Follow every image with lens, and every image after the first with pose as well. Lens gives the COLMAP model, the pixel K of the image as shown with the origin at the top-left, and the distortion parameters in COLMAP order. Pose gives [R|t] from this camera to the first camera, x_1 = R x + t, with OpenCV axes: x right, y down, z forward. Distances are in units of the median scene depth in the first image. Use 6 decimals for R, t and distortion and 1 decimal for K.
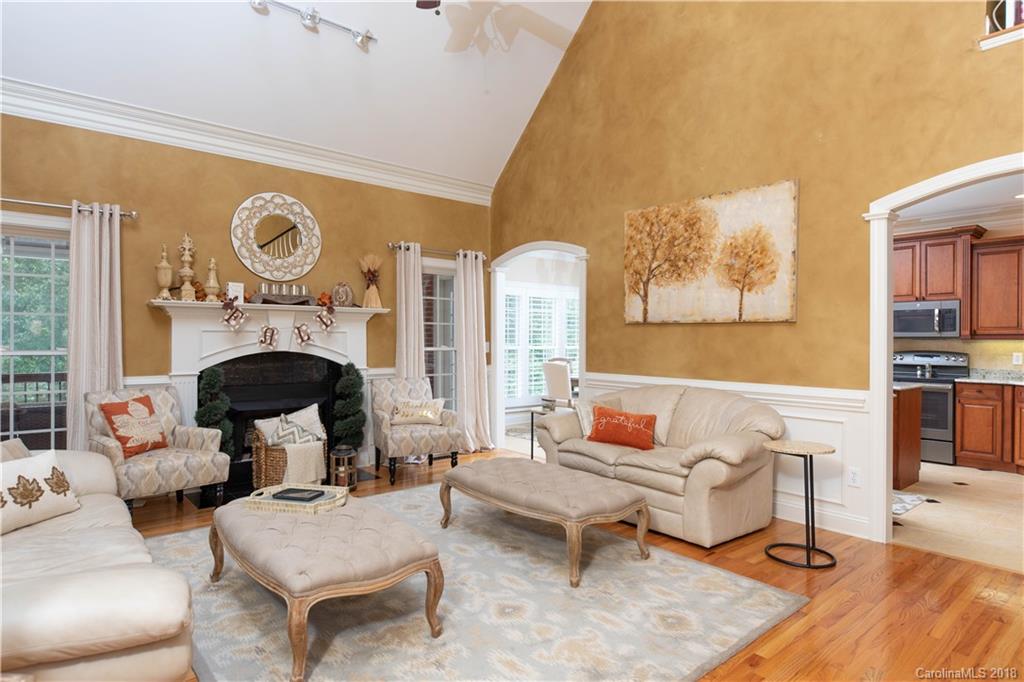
lens RADIAL K [[567.1, 0, 513.7], [0, 567.1, 346.3], [0, 0, 1]] dist [-0.002816, 0.000453]
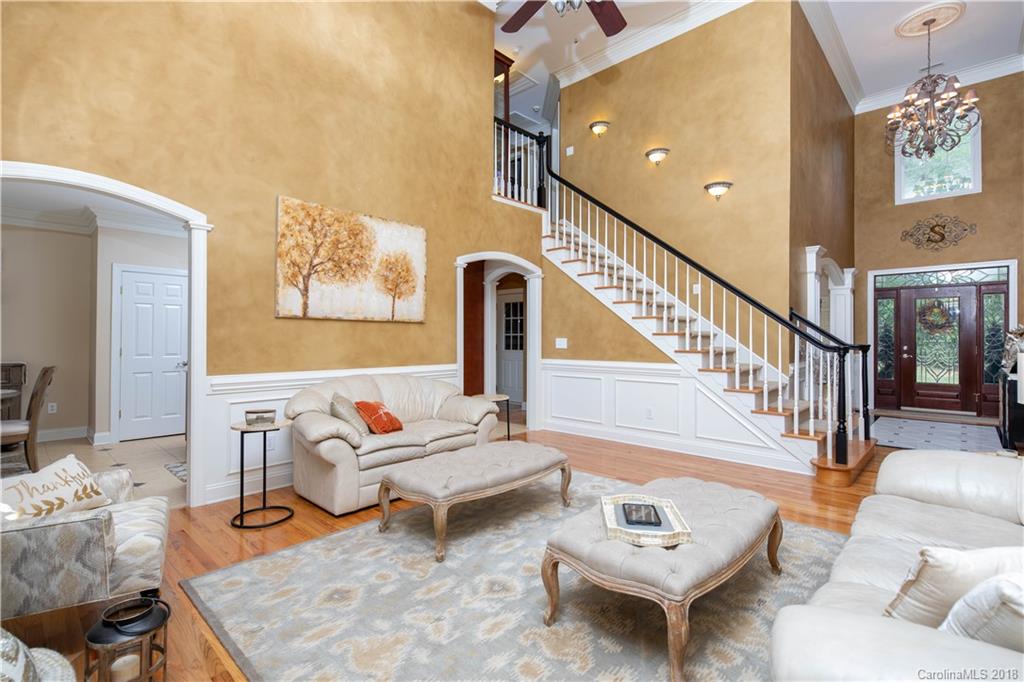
lens RADIAL K [[474.4, 0, 512.9], [0, 474.4, 332.5], [0, 0, 1]] dist [0.013785, -0.000431]
pose [[-0.107772, 0.002888, 0.994171, -0.660295], [0.008069, 0.999965, -0.002031, -0.010995], [-0.994143, 0.007803, -0.107792, 0.768744]]
